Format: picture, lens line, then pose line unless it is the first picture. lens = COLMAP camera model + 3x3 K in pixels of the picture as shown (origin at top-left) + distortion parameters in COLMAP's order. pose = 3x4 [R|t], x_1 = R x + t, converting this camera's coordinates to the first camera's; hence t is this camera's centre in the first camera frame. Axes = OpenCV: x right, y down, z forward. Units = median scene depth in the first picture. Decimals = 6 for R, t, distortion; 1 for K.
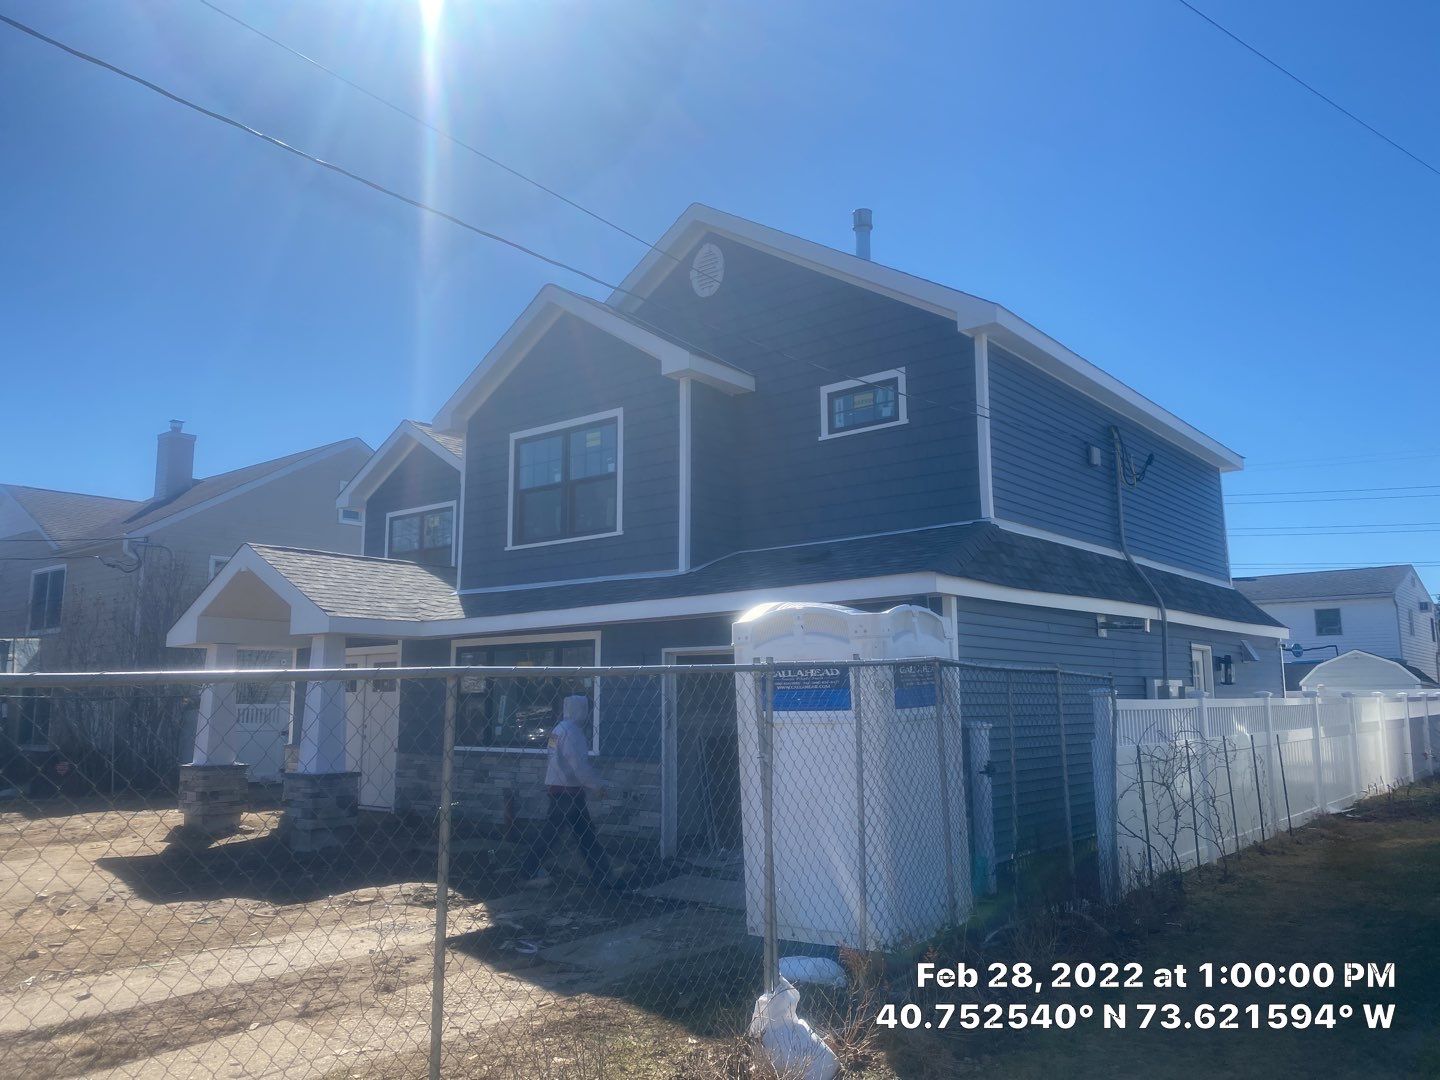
lens RADIAL K [[1107.3, 0, 724.5], [0, 1107.3, 544.7], [0, 0, 1]] dist [0.032904, -0.015585]
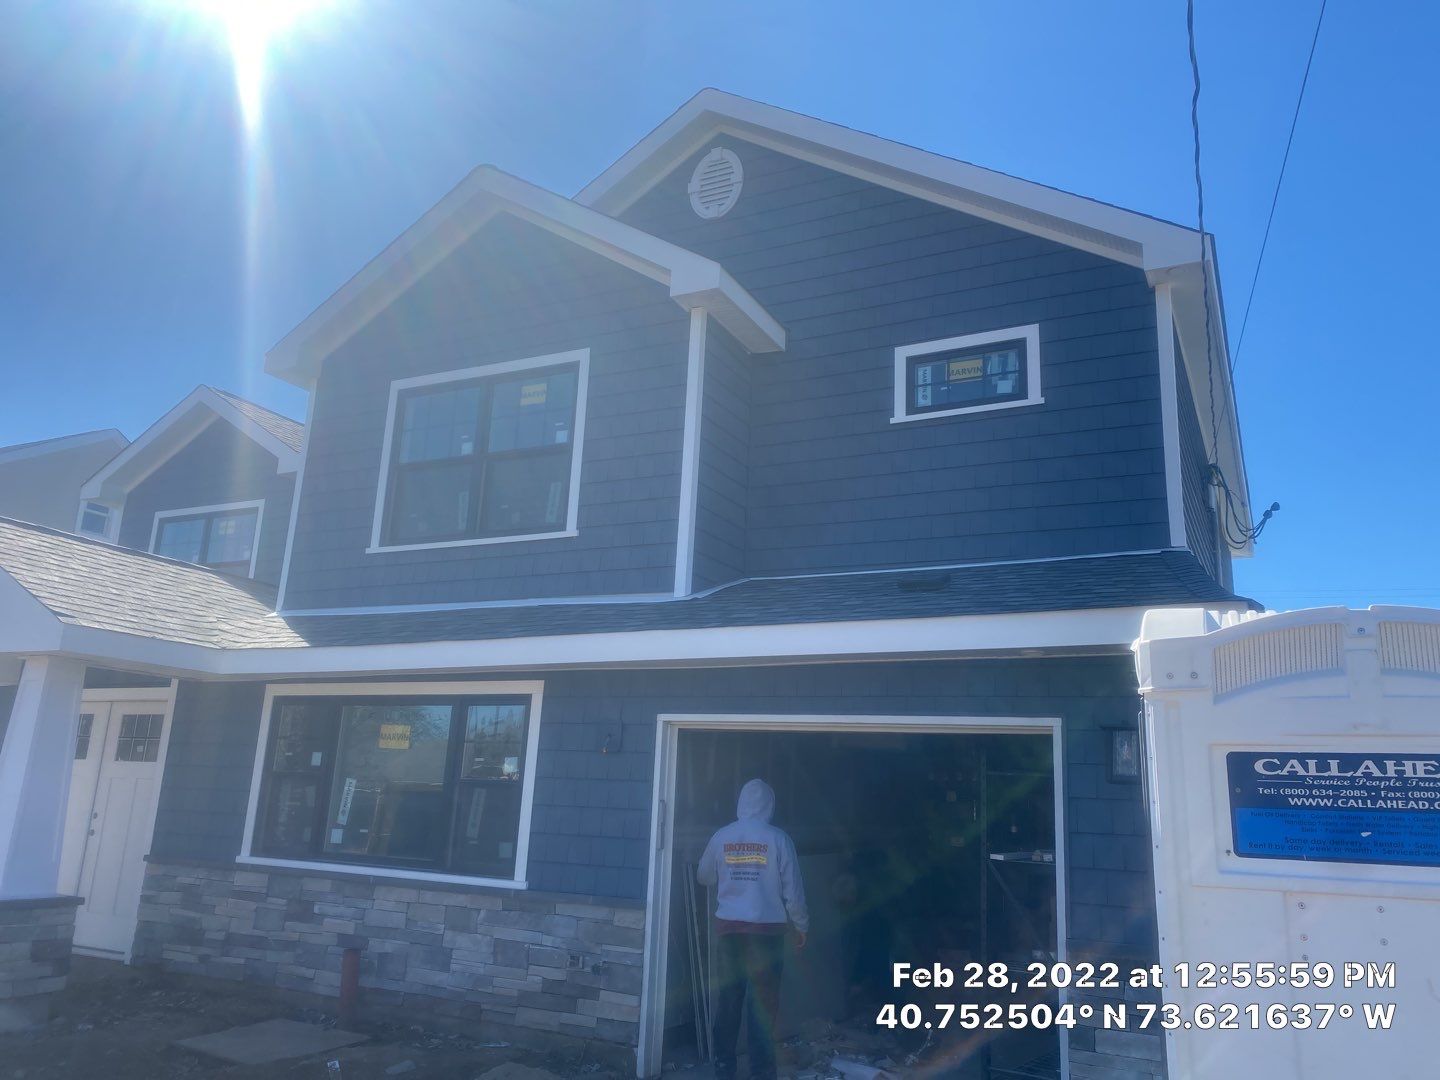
lens RADIAL K [[1107.3, 0, 716.8], [0, 1107.3, 540.8], [0, 0, 1]] dist [0.032904, -0.015585]
pose [[0.976405, 0.098321, 0.192268, -0.134091], [-0.080577, 0.991915, -0.098045, 0.049616], [-0.200354, 0.080240, 0.976432, 0.345042]]
